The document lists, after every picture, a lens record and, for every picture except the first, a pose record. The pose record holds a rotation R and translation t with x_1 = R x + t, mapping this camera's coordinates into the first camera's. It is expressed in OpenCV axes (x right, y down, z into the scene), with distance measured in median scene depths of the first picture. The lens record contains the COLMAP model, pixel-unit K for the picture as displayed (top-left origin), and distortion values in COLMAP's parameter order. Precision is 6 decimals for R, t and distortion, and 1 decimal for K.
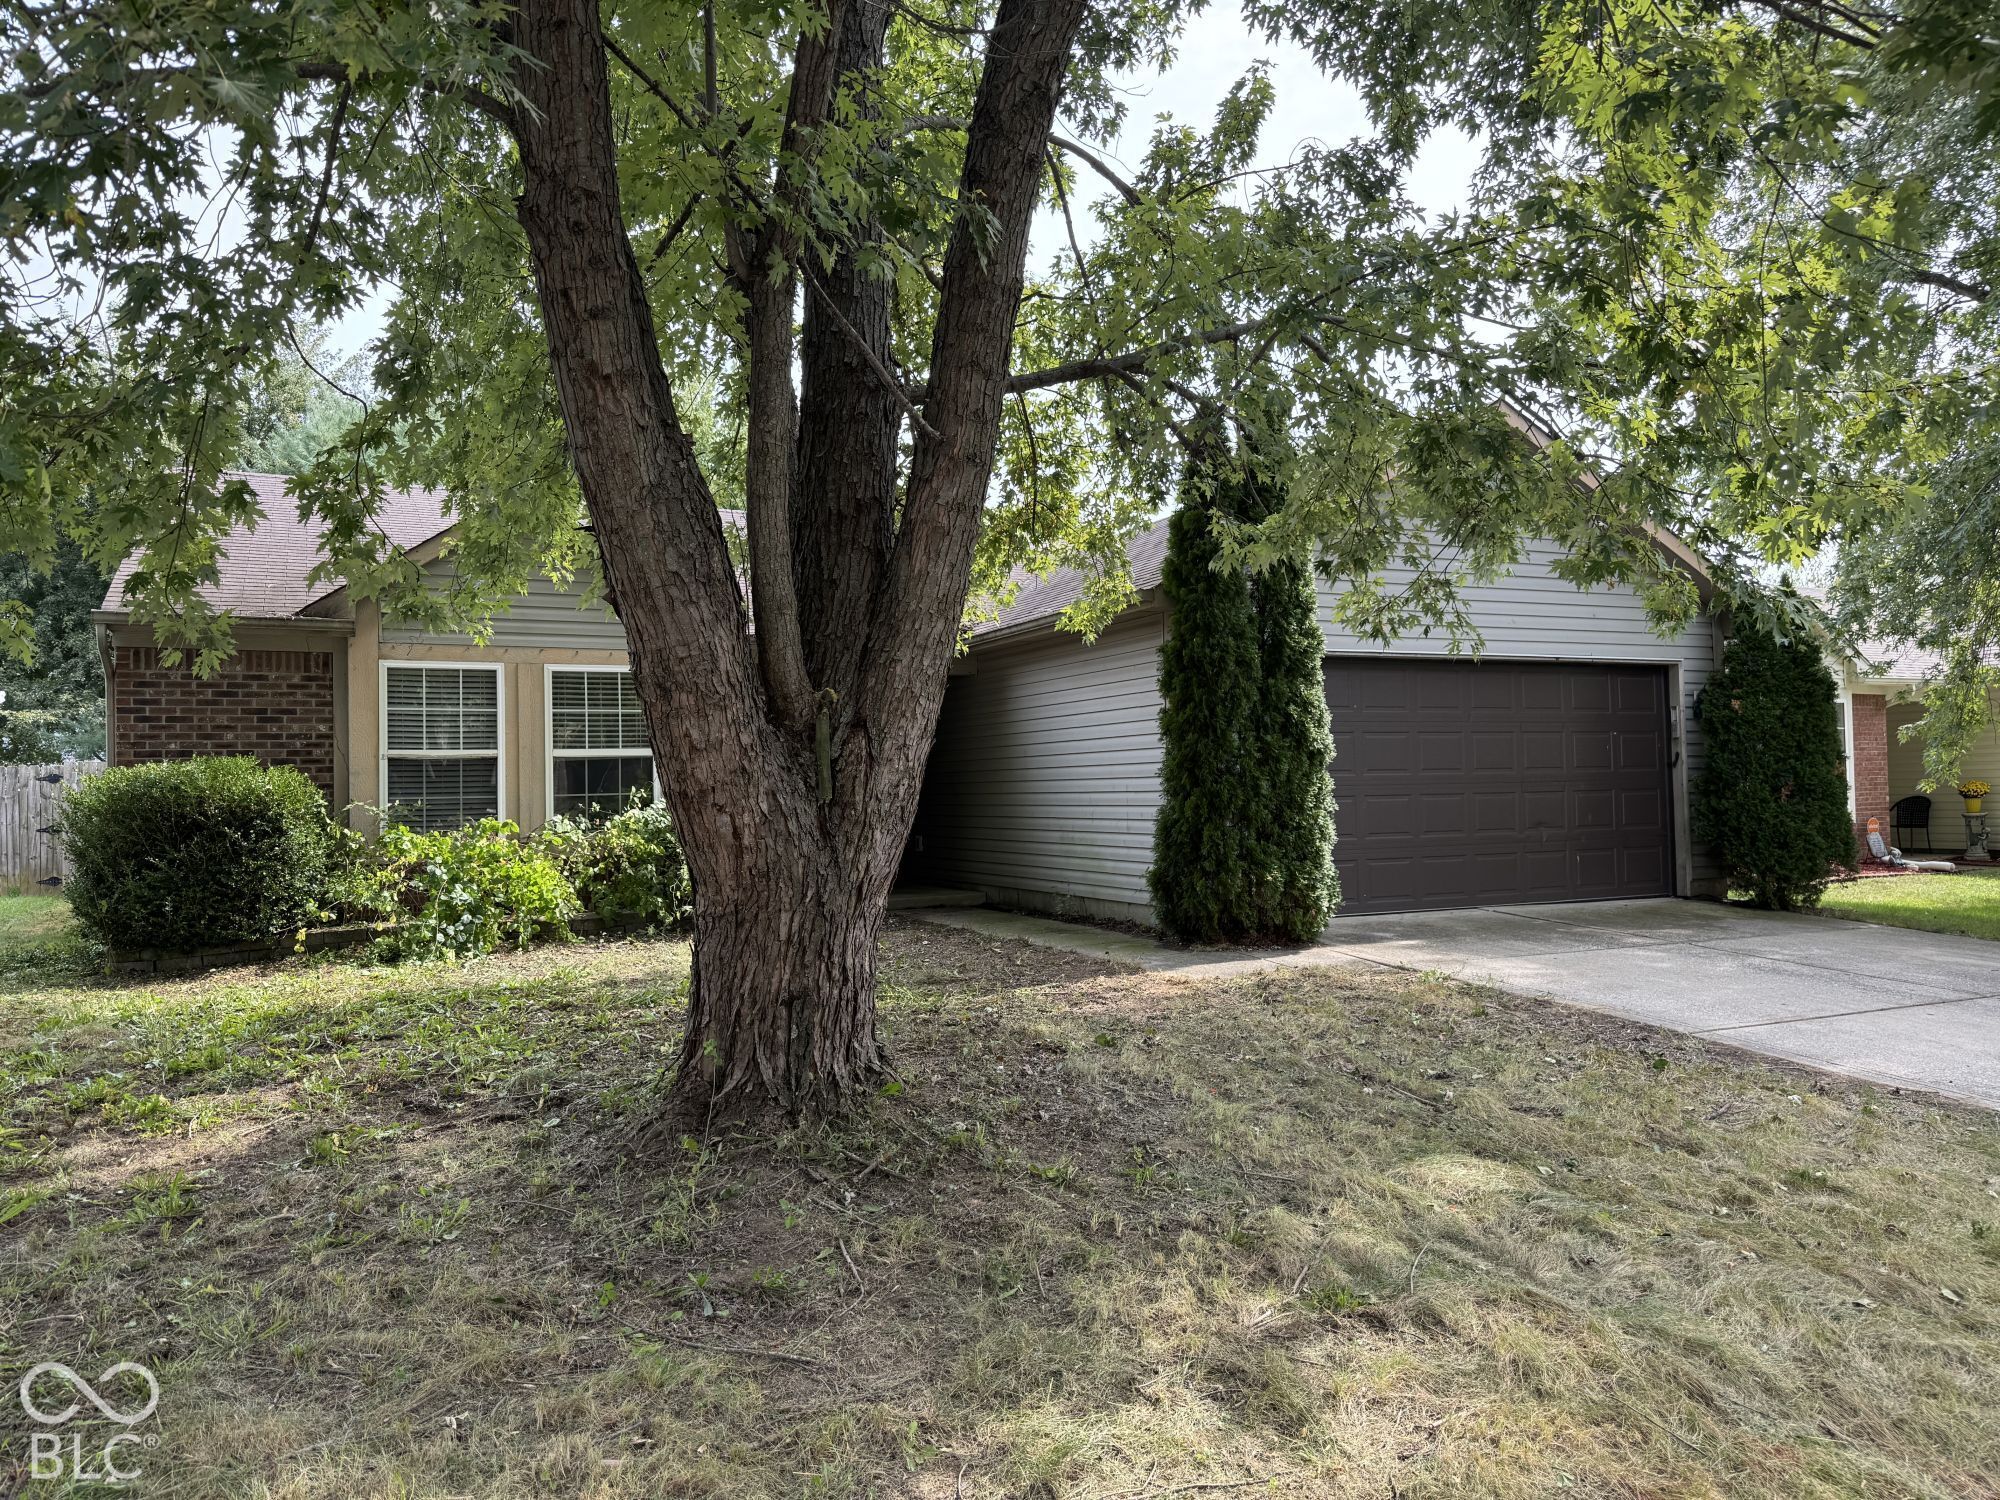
lens RADIAL K [[1396.0, 0, 1001.3], [0, 1396.0, 754.1], [0, 0, 1]] dist [0.034844, 0.001776]
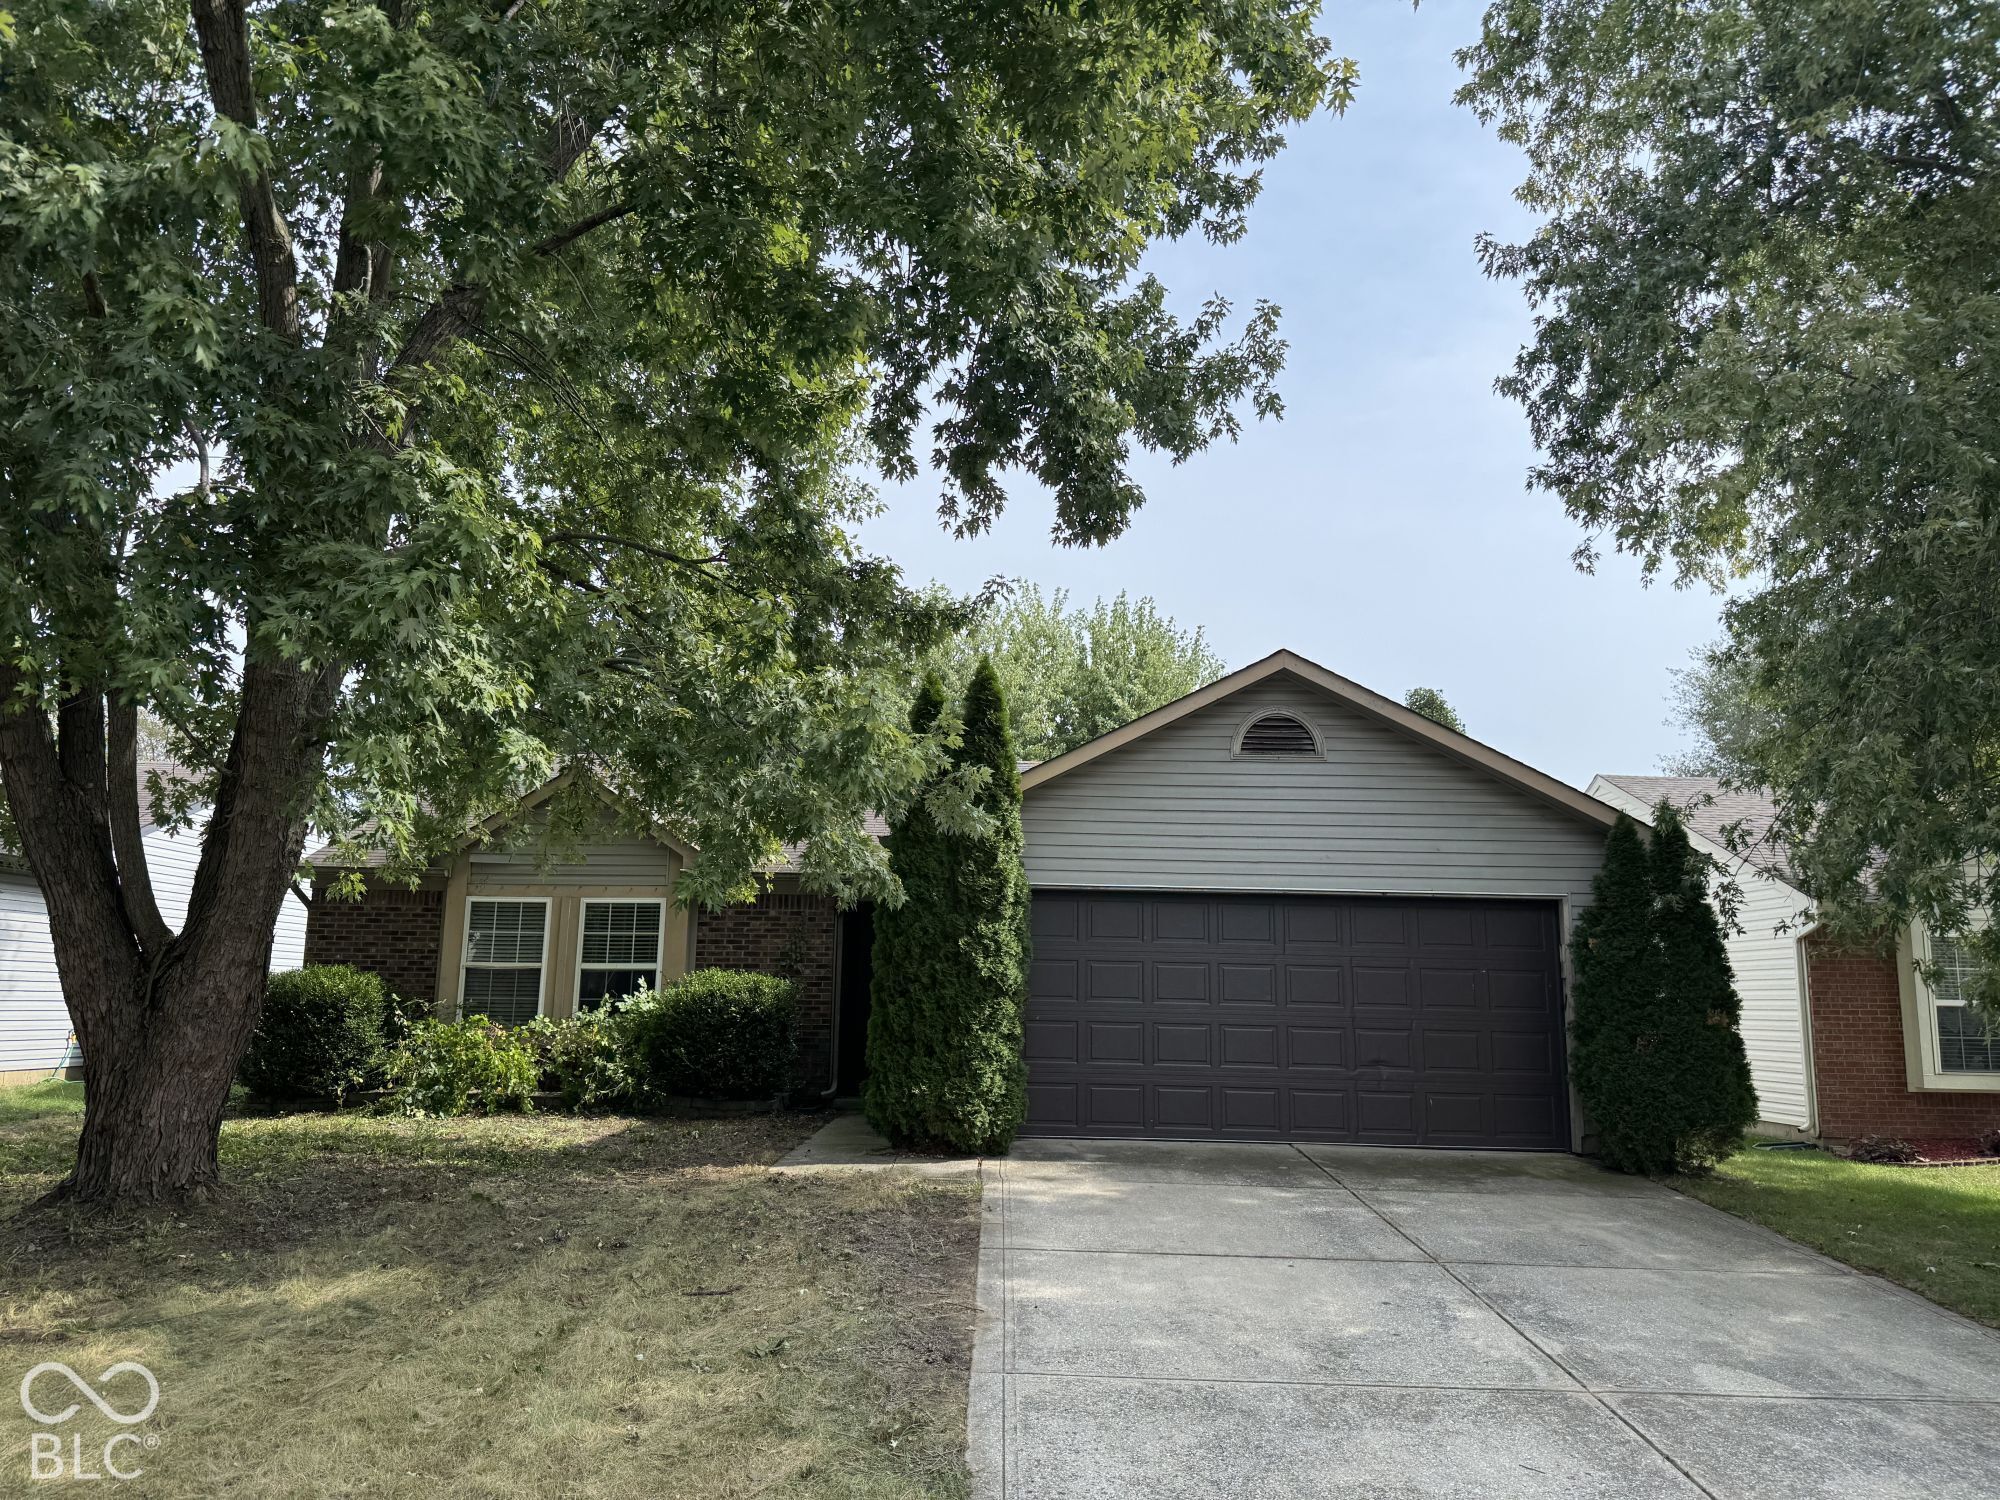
lens RADIAL K [[1396.0, 0, 1002.5], [0, 1396.0, 749.9], [0, 0, 1]] dist [0.034844, 0.001776]
pose [[0.899003, -0.044656, -0.435659, 0.624758], [-0.023645, 0.988387, -0.150105, -0.013387], [0.437303, 0.145246, 0.887508, -0.016868]]
